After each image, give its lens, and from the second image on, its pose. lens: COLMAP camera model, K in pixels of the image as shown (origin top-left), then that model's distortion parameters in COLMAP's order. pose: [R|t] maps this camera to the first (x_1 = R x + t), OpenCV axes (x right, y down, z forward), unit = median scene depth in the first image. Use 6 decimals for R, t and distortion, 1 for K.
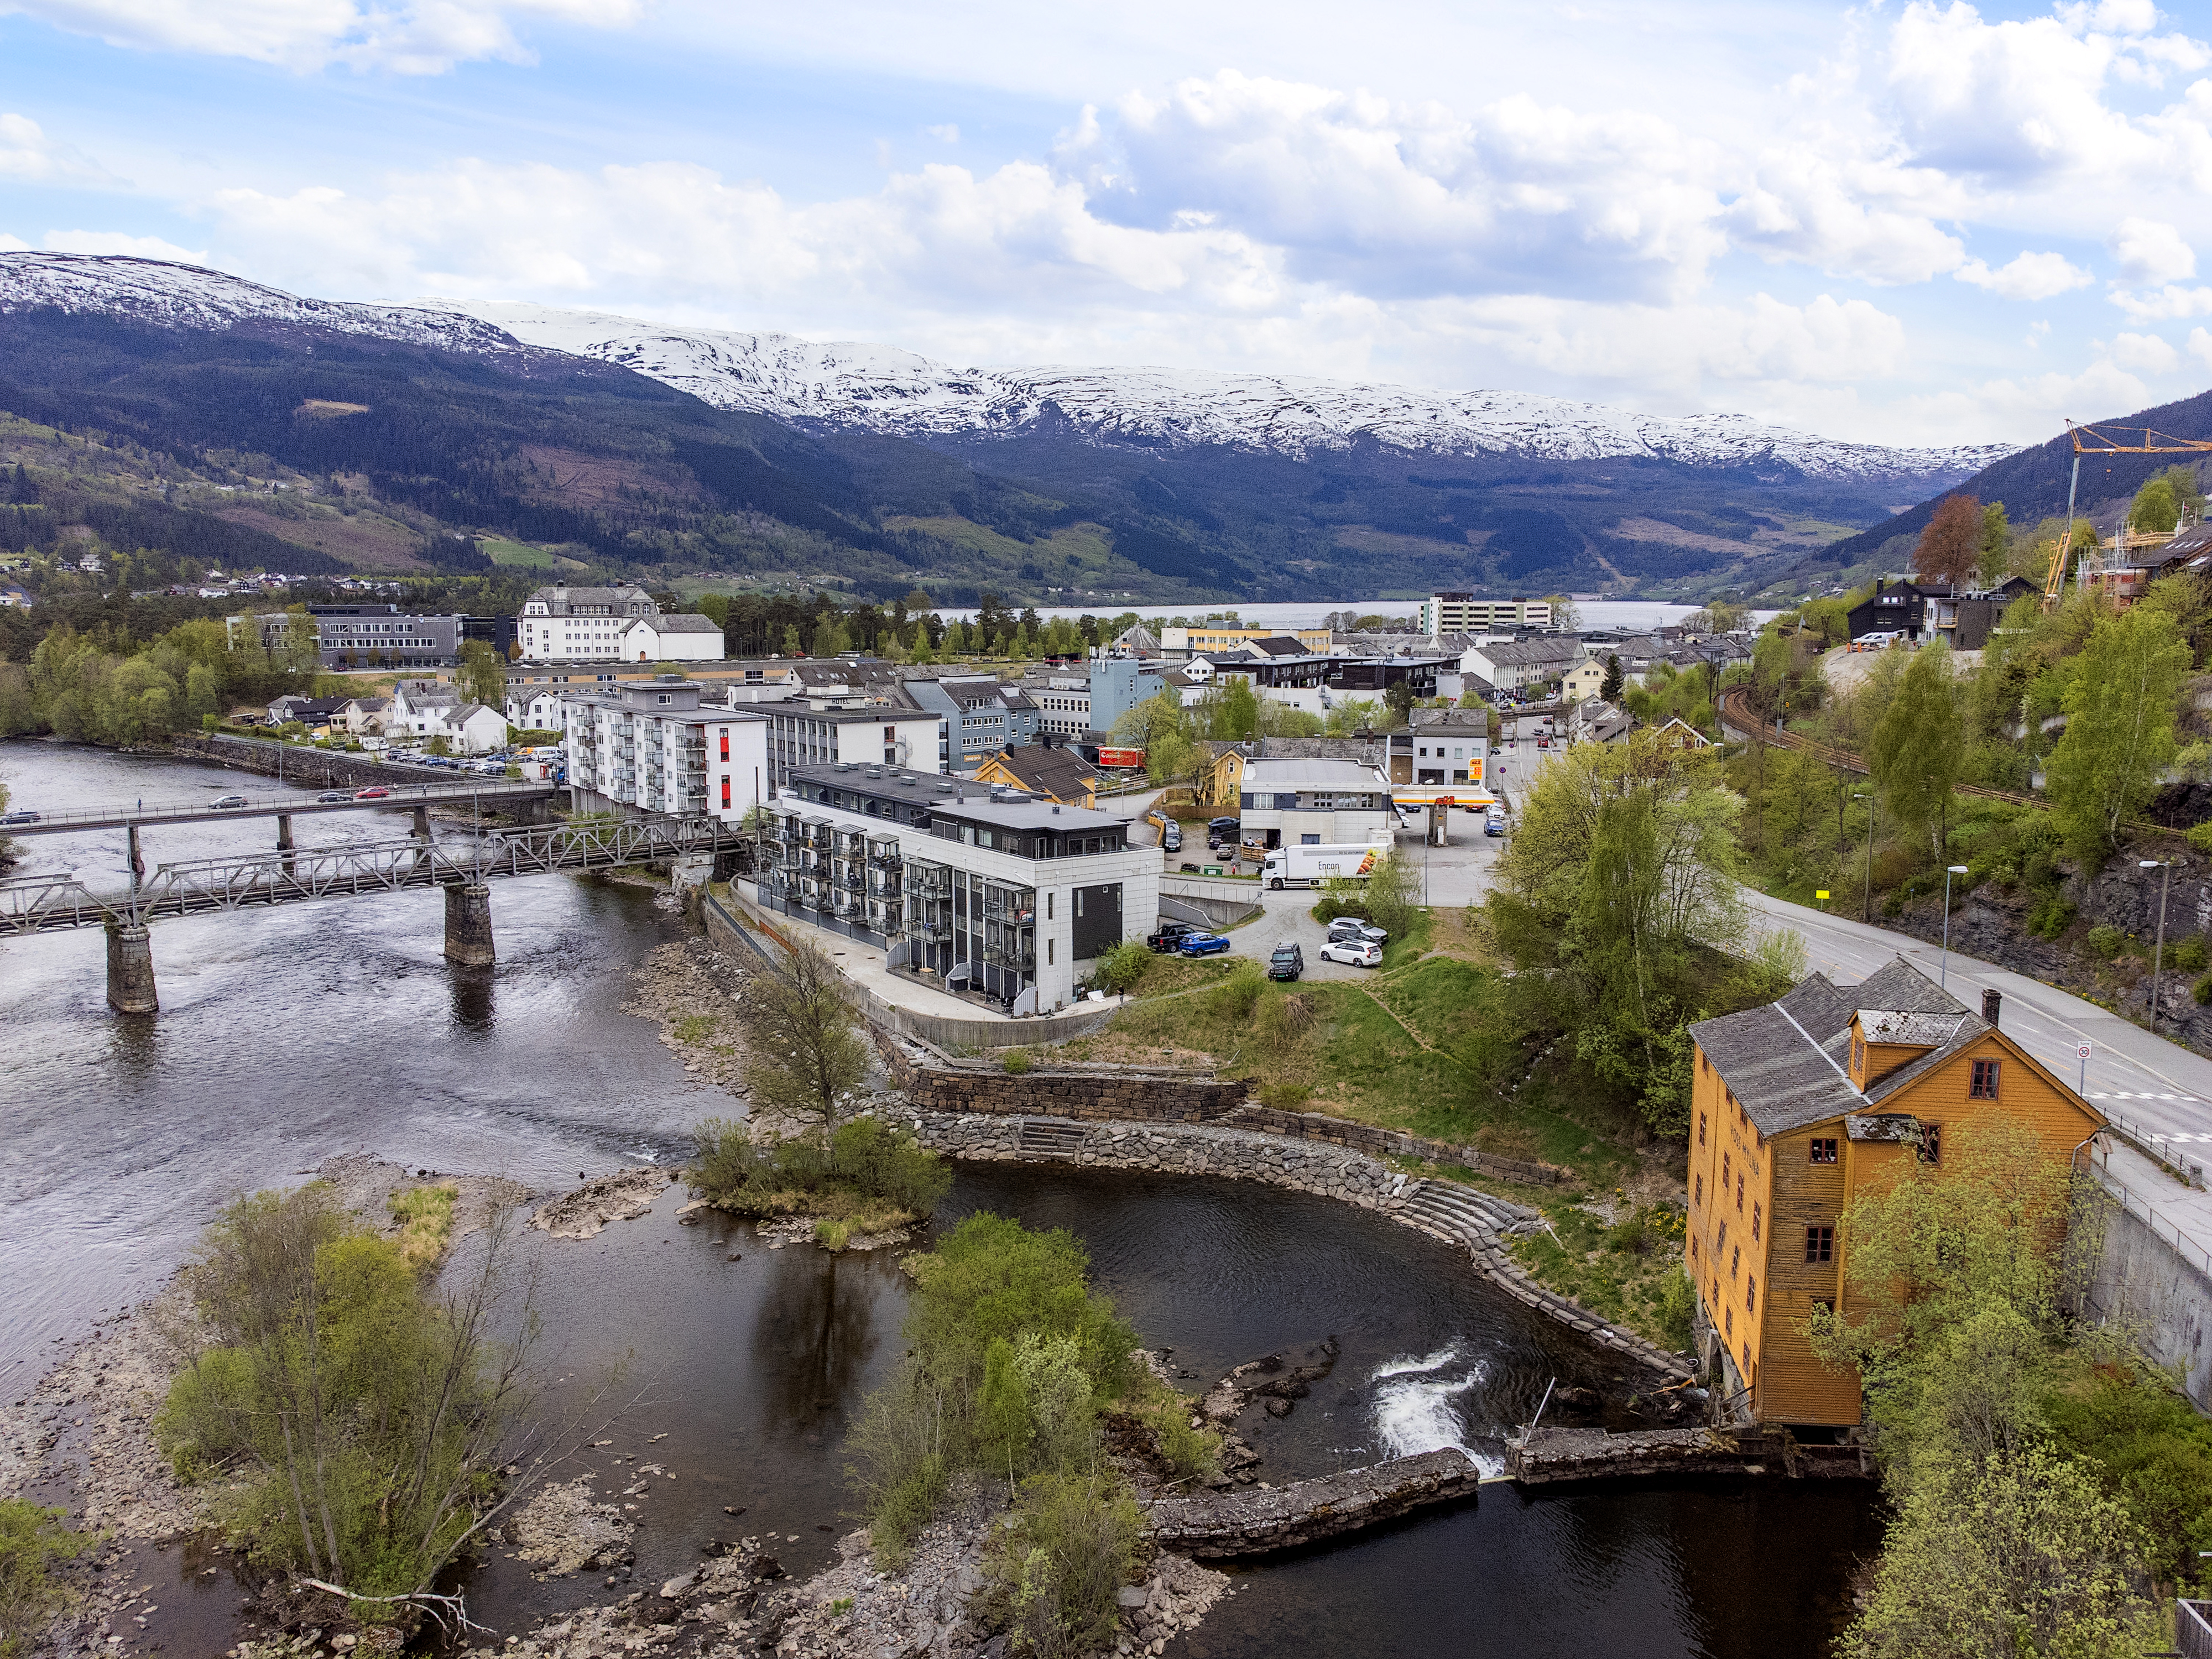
lens RADIAL K [[1691.3, 0, 1110.9], [0, 1691.3, 842.9], [0, 0, 1]] dist [0.027017, -0.014289]
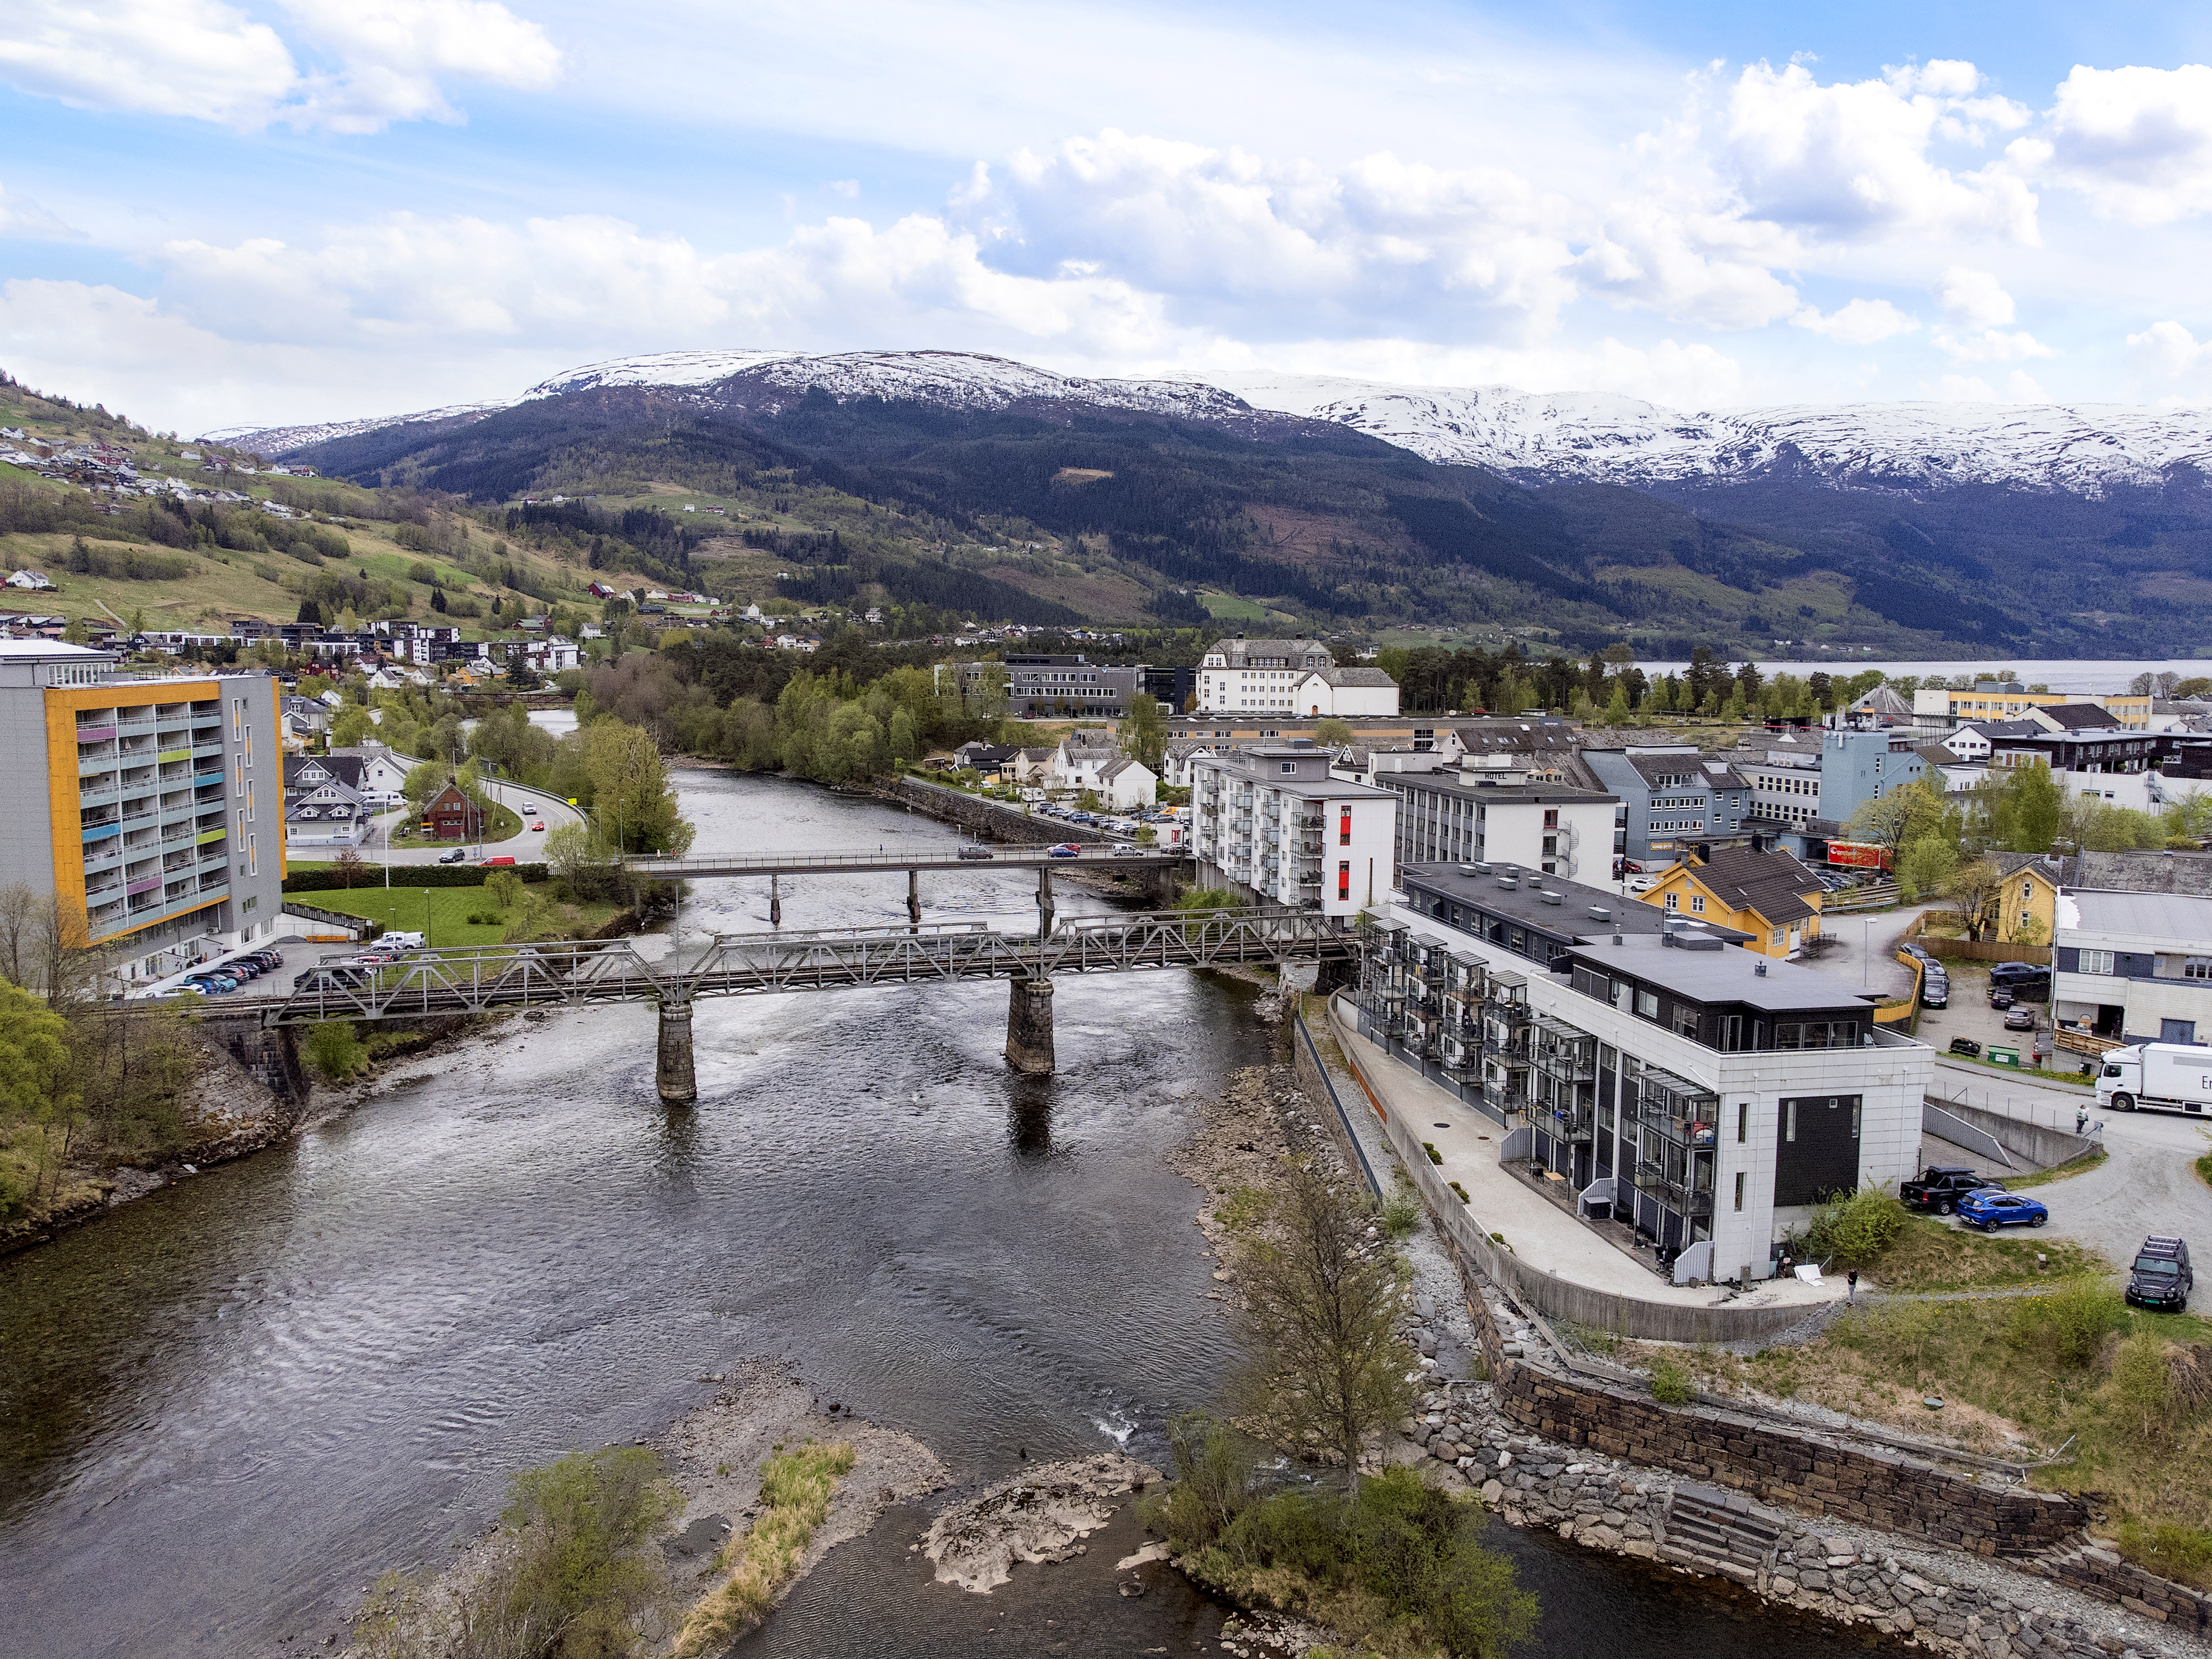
lens RADIAL K [[1691.3, 0, 1115.3], [0, 1691.3, 840.0], [0, 0, 1]] dist [0.027017, -0.014289]
pose [[0.919221, 0.054222, -0.389990, -0.003323], [-0.066600, 0.997612, -0.018277, -0.018057], [0.388068, 0.042774, 0.920638, 0.118021]]
